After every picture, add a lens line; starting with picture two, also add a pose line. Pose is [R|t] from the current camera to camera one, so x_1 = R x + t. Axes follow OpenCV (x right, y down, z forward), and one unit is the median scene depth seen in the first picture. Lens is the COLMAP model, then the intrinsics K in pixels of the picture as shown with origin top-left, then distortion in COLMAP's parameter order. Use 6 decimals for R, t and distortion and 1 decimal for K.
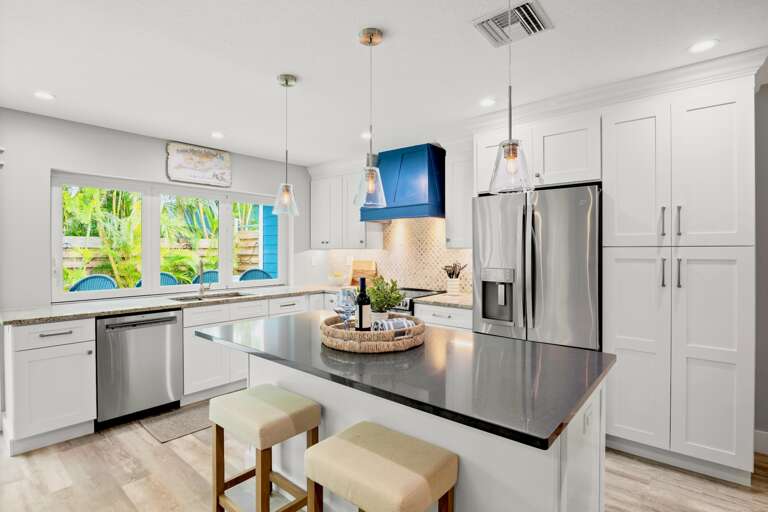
lens RADIAL K [[381.2, 0, 381.3], [0, 381.2, 248.3], [0, 0, 1]] dist [-0.017109, 0.000579]
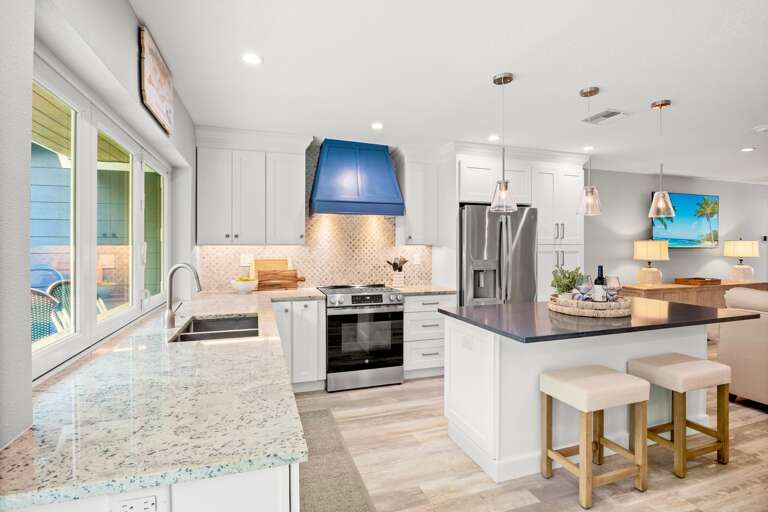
lens RADIAL K [[379.7, 0, 383.1], [0, 379.7, 238.1], [0, 0, 1]] dist [-0.021492, -0.000056]
pose [[0.511059, 0.020238, 0.859307, -0.978303], [-0.003341, 0.999762, -0.021558, 0.005588], [-0.859539, 0.008147, 0.511005, 0.587923]]
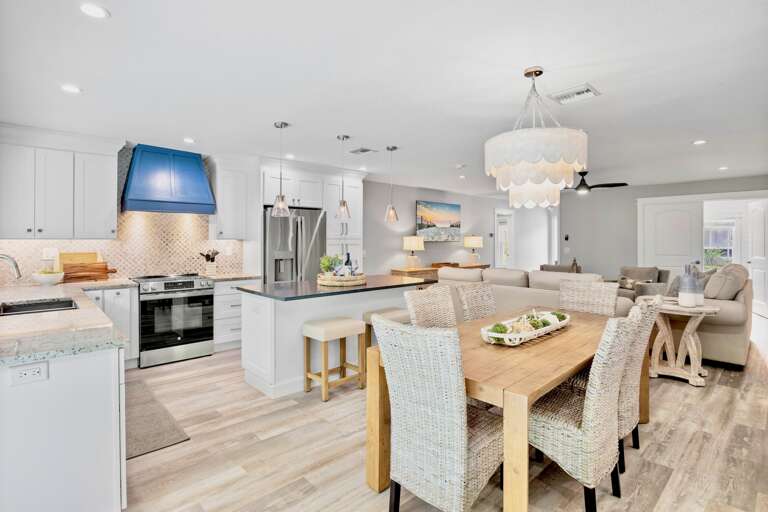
lens RADIAL K [[379.7, 0, 383.1], [0, 379.7, 238.1], [0, 0, 1]] dist [-0.021492, -0.000056]
pose [[0.111037, 0.007934, 0.993785, -1.272146], [-0.002592, 0.999967, -0.007694, 0.006595], [-0.993813, -0.001722, 0.111054, 0.344510]]
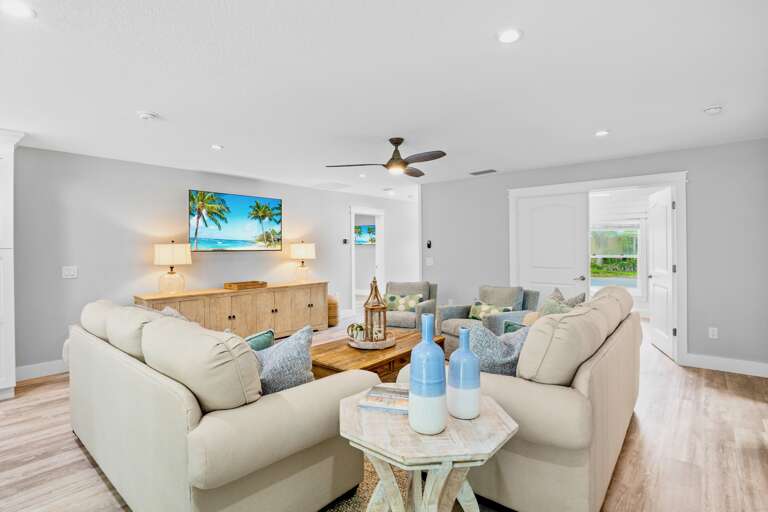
lens RADIAL K [[379.7, 0, 383.1], [0, 379.7, 238.1], [0, 0, 1]] dist [-0.021492, -0.000056]
pose [[-0.005665, 0.030635, 0.999515, -0.446554], [0.005622, 0.999516, -0.030603, 0.006519], [-0.999968, 0.005446, -0.005834, -0.412726]]
